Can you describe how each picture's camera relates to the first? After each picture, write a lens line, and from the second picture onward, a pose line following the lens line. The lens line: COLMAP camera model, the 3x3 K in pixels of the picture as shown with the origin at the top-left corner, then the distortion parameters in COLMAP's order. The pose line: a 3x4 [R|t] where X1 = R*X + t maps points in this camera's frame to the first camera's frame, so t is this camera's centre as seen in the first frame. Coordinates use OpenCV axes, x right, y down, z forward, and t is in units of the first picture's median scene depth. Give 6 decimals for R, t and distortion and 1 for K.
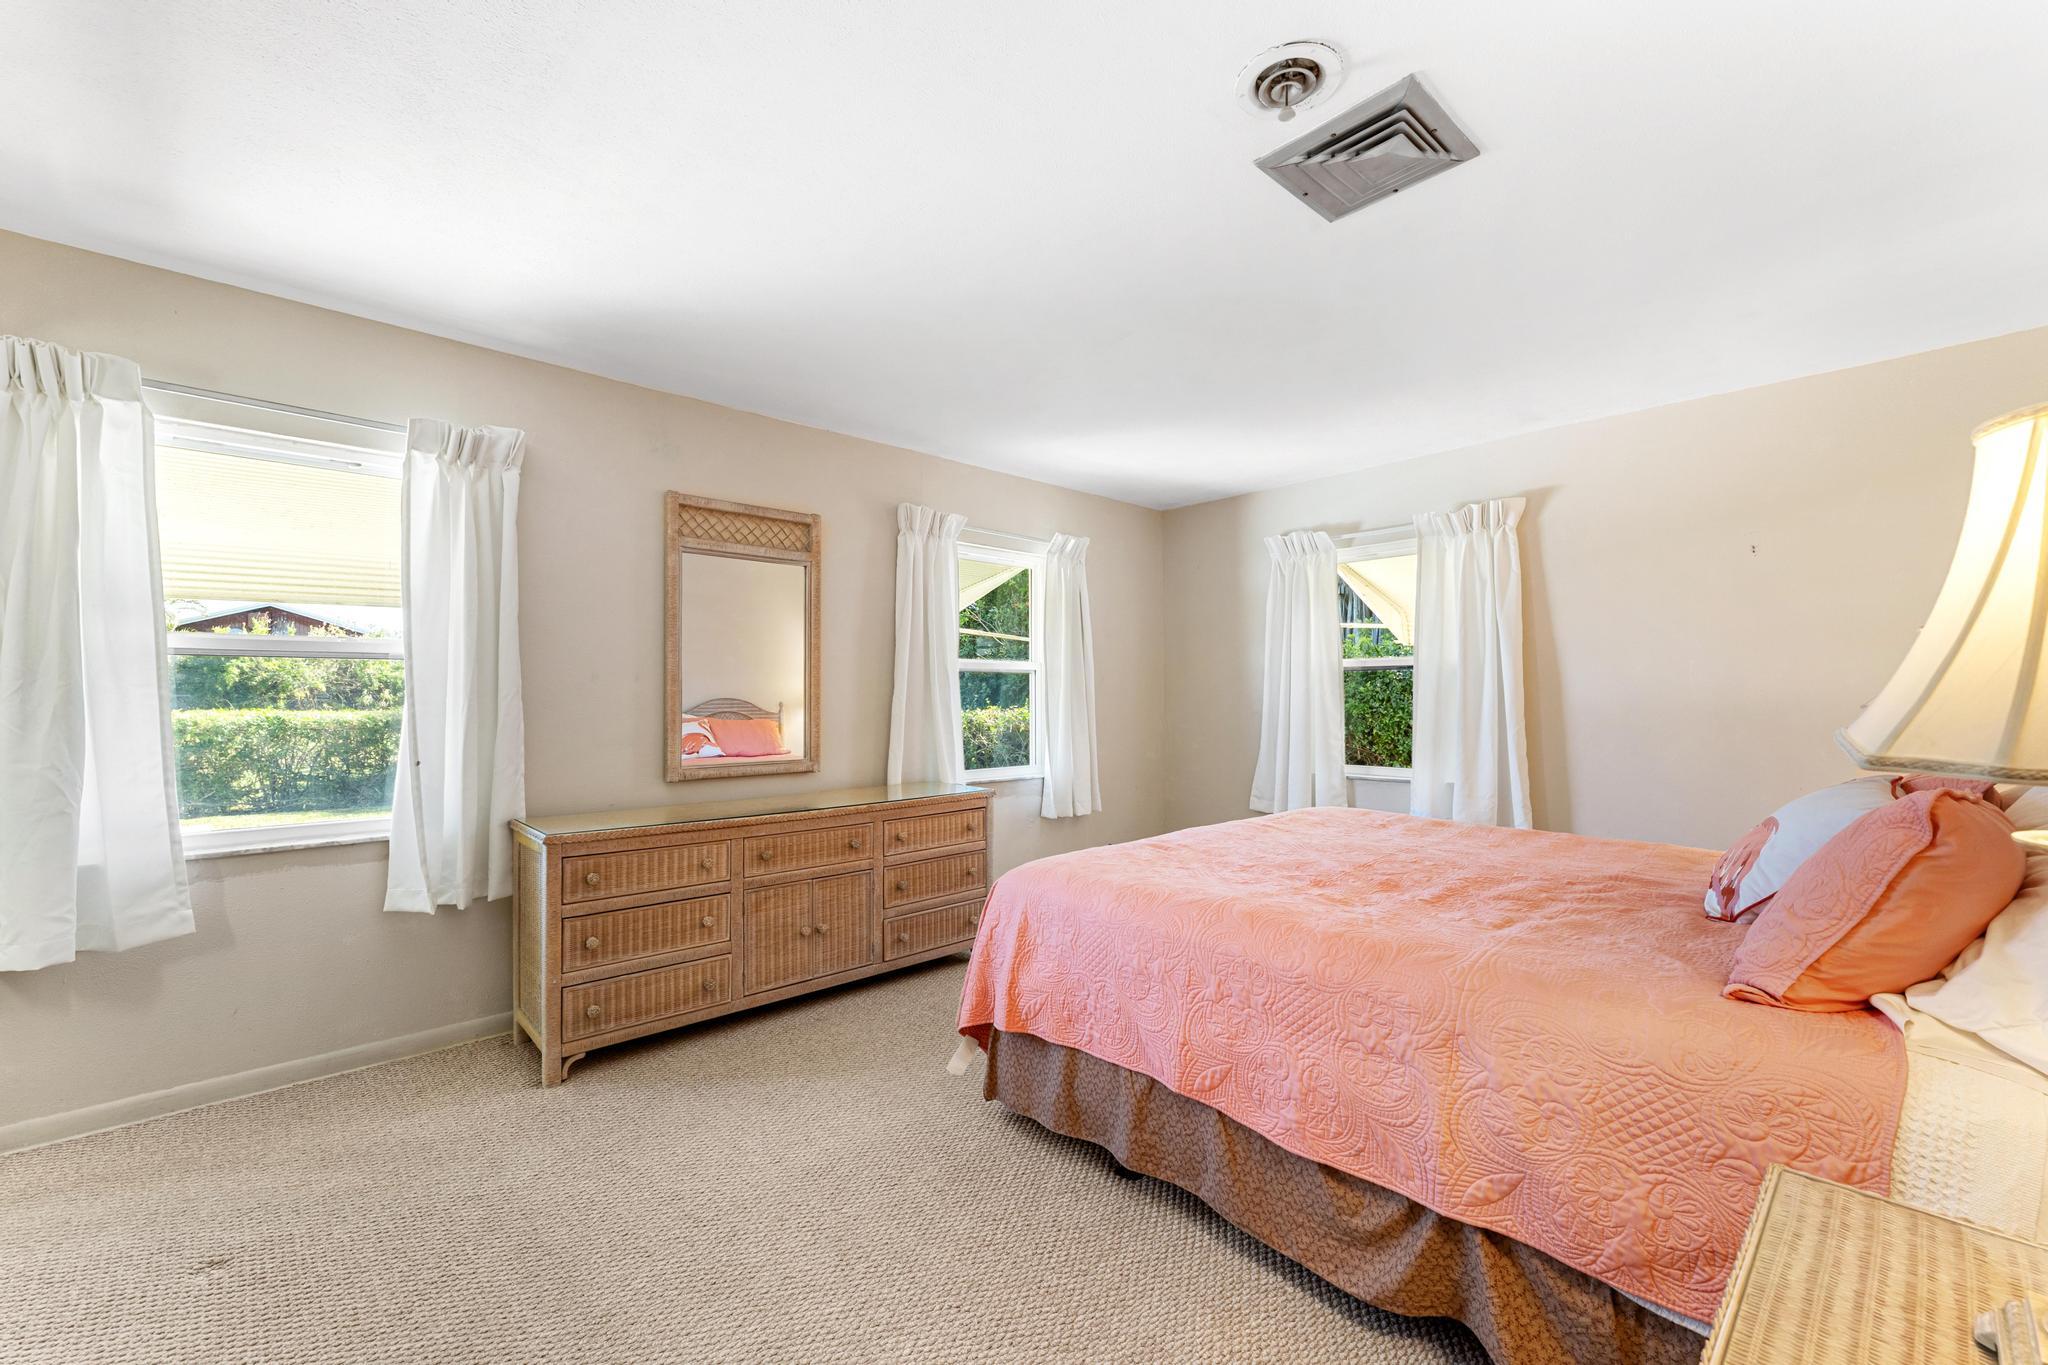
lens RADIAL K [[834.4, 0, 1024.0], [0, 834.4, 682.5], [0, 0, 1]] dist [0.002855, 0.000077]
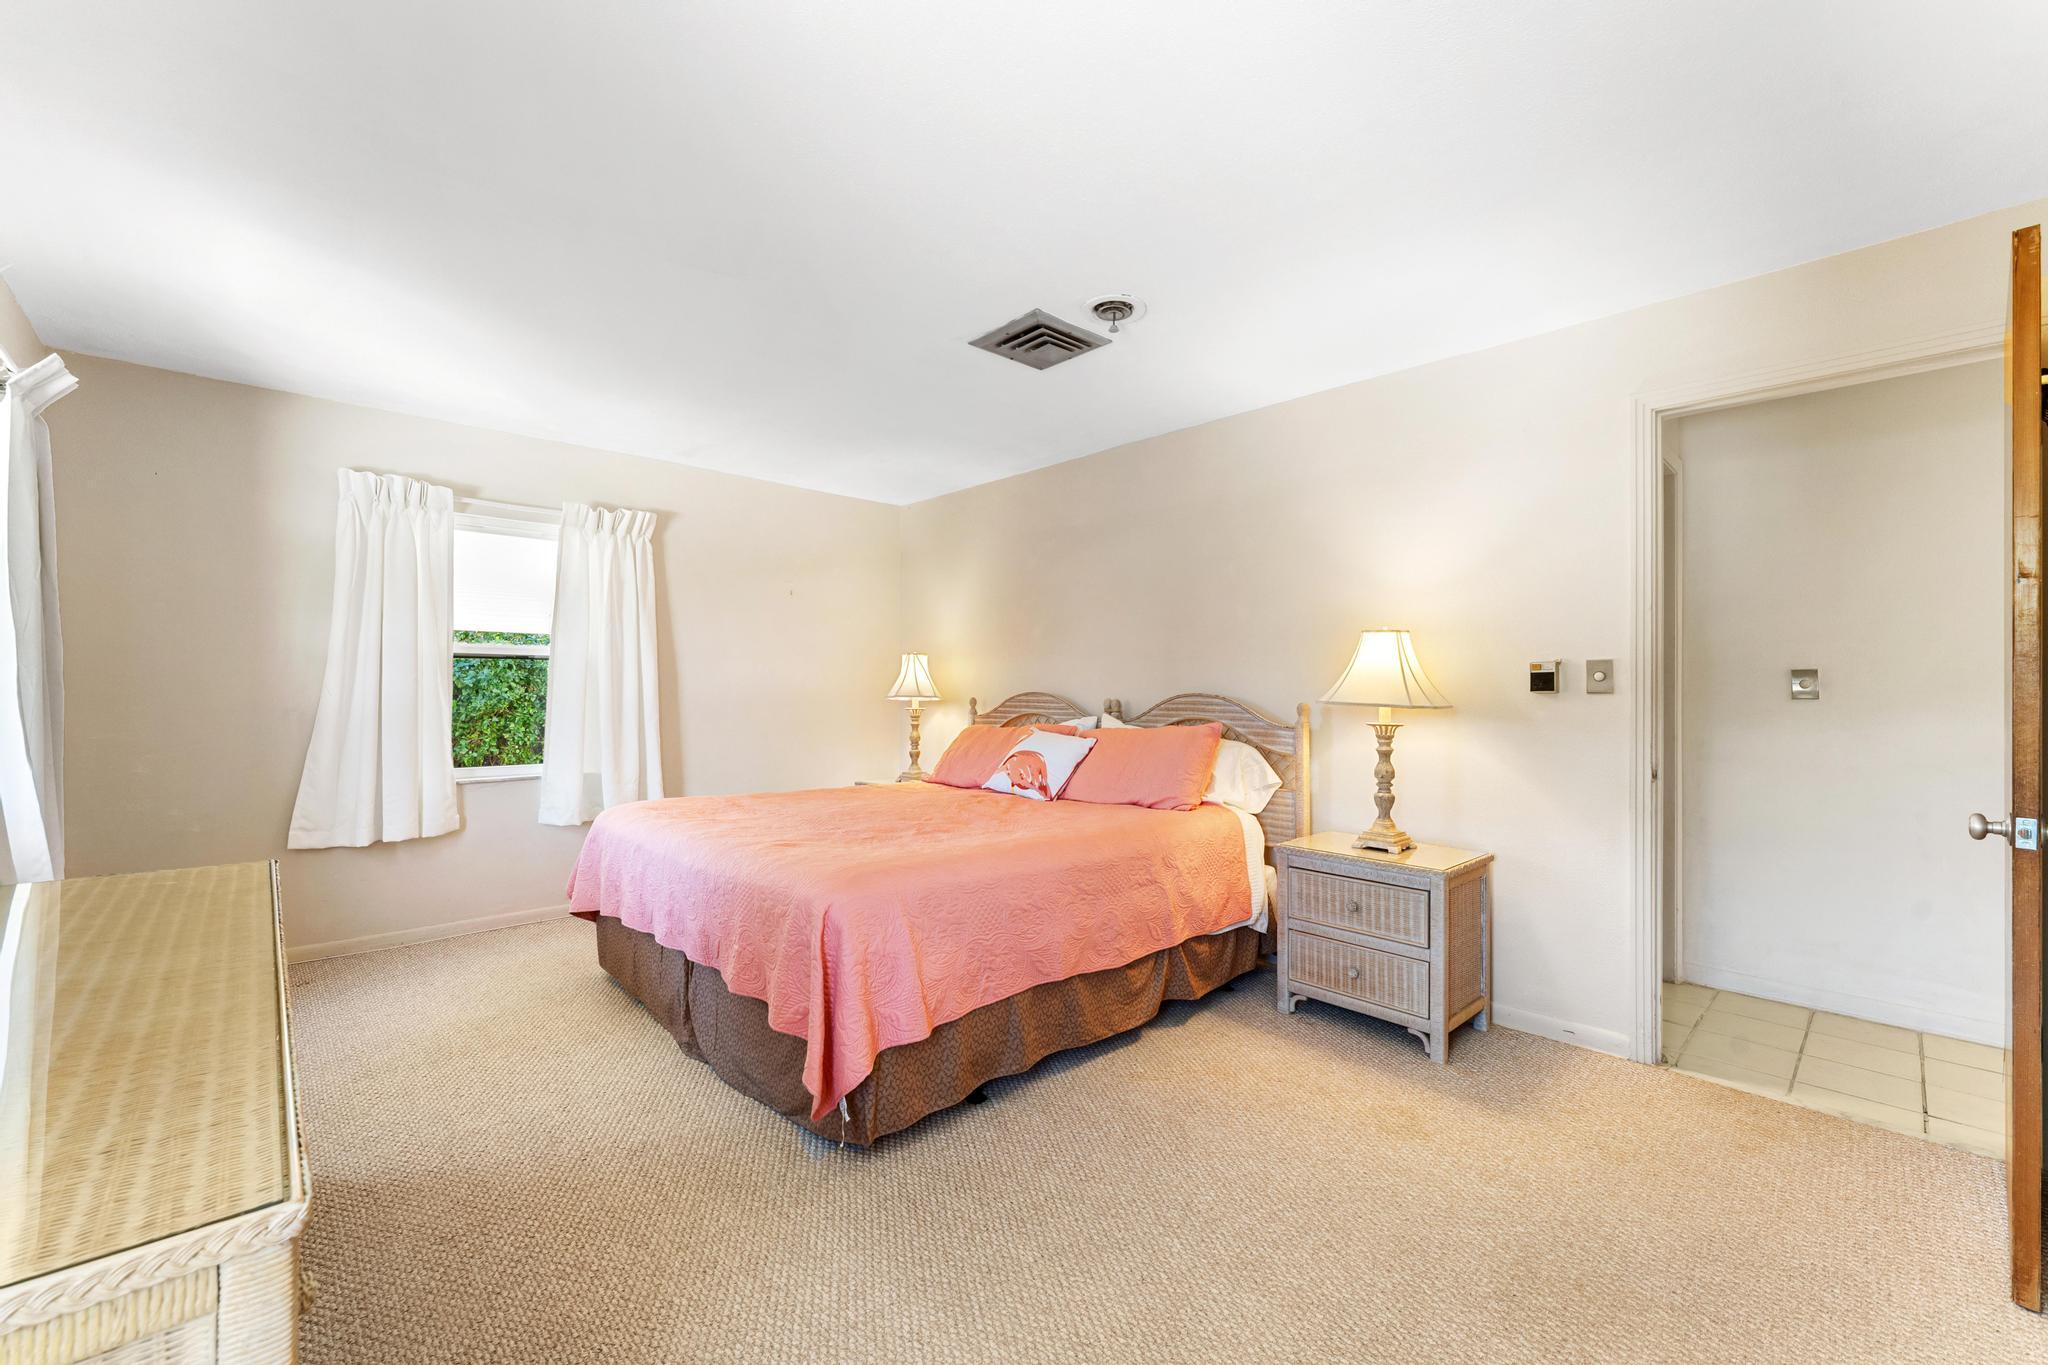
lens RADIAL K [[834.4, 0, 1024.0], [0, 834.4, 682.5], [0, 0, 1]] dist [0.002855, 0.000077]
pose [[-0.016844, 0.008225, 0.999824, -0.547516], [-0.022279, 0.999715, -0.008600, 0.006650], [-0.999610, -0.022420, -0.016656, 0.505038]]
